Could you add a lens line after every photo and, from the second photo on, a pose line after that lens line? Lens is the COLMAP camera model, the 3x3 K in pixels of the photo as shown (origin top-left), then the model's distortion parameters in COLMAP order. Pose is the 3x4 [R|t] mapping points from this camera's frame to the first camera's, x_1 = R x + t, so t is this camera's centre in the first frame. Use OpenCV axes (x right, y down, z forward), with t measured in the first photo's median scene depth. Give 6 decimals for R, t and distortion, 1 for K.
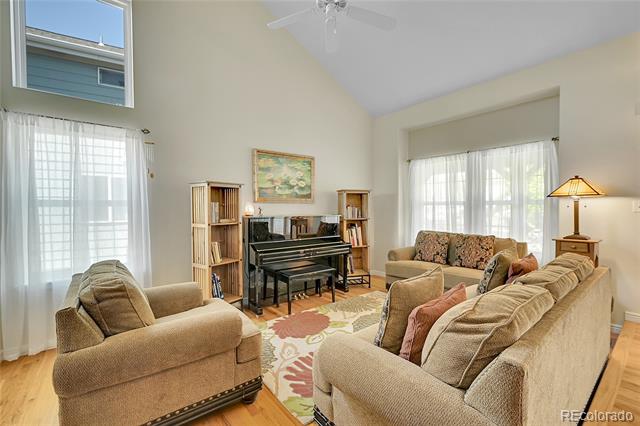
lens RADIAL K [[280.7, 0, 322.0], [0, 280.7, 210.4], [0, 0, 1]] dist [-0.002566, -0.001366]
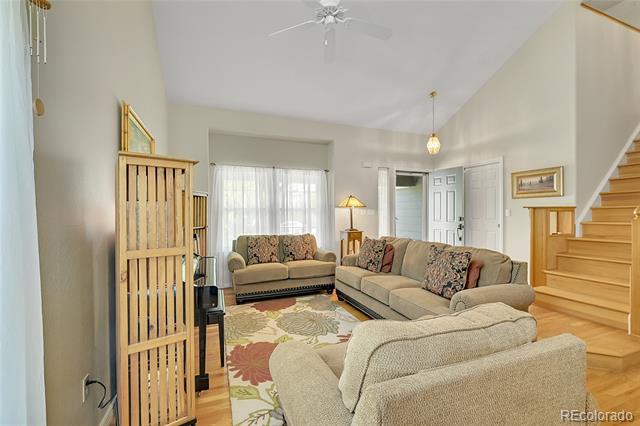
lens RADIAL K [[280.7, 0, 322.6], [0, 280.7, 213.6], [0, 0, 1]] dist [-0.002566, -0.001366]
pose [[0.282689, 0.000737, 0.959211, -0.771101], [0.013988, 0.999890, -0.004890, -0.000858], [-0.959110, 0.014800, 0.282648, 0.604813]]
